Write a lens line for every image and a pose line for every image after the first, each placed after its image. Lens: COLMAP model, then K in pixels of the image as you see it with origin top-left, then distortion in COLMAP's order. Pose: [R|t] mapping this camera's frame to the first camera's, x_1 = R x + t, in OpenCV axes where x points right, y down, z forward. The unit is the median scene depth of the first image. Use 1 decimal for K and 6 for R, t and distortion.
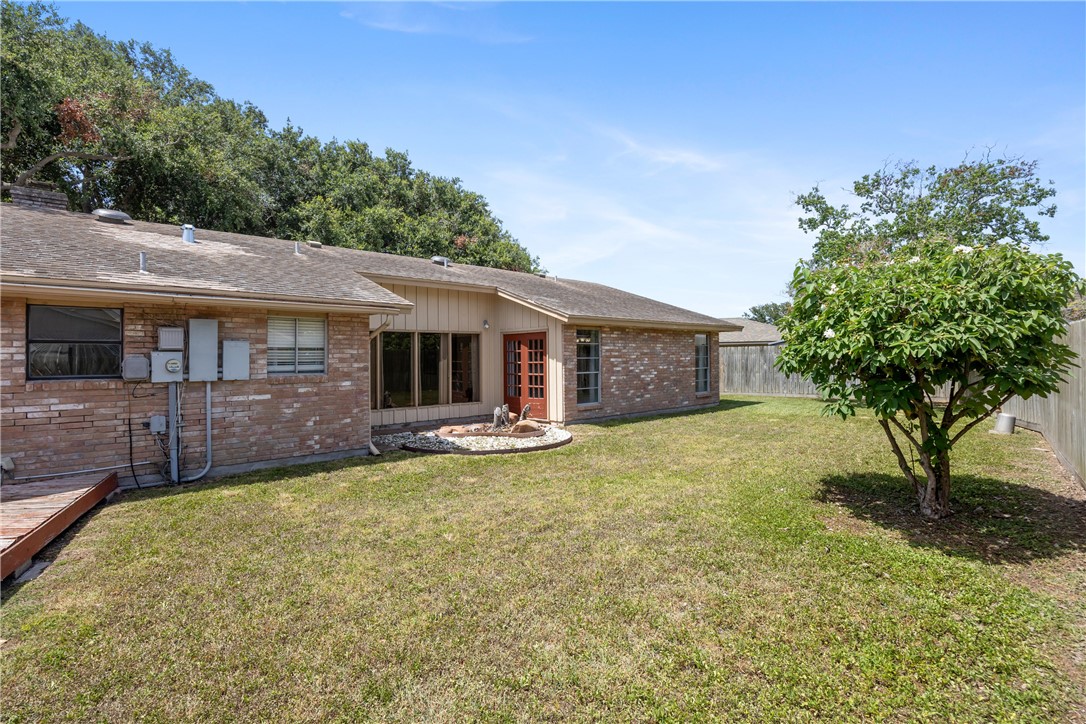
lens RADIAL K [[566.7, 0, 543.2], [0, 566.7, 359.2], [0, 0, 1]] dist [-0.000062, 0.000026]
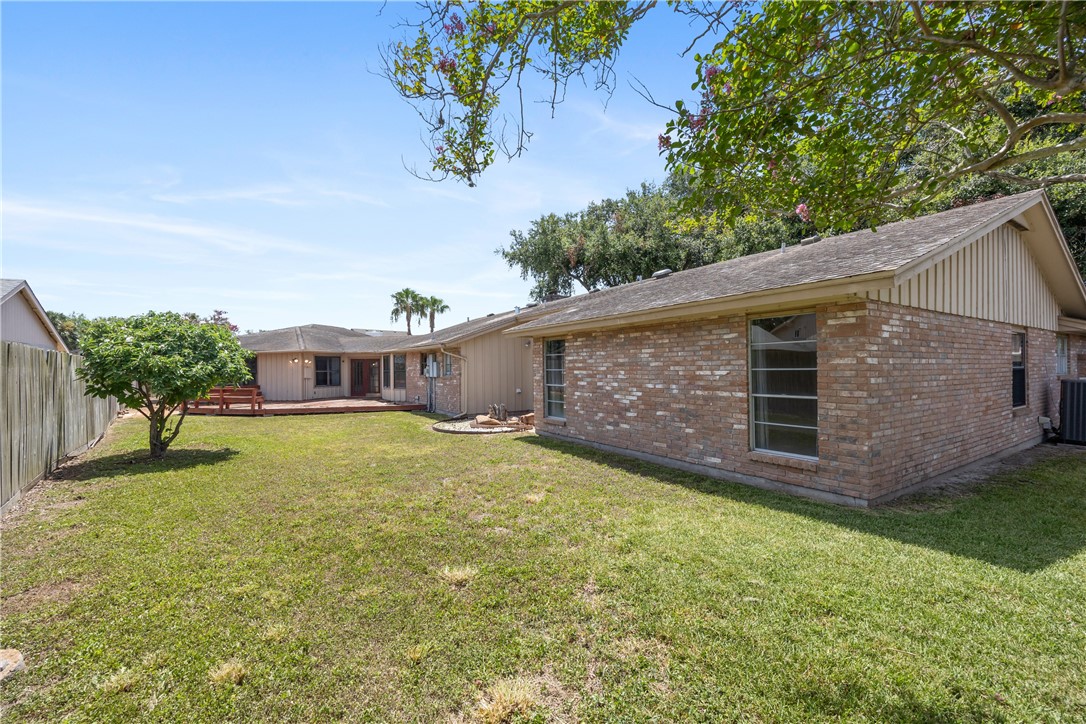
lens RADIAL K [[452.2, 0, 543.2], [0, 452.2, 366.4], [0, 0, 1]] dist [-0.000555, -0.000066]
pose [[-0.209197, 0.003223, -0.977868, 0.738976], [0.002066, 0.999994, 0.002854, -0.009007], [0.977871, -0.001423, -0.209202, 1.021042]]
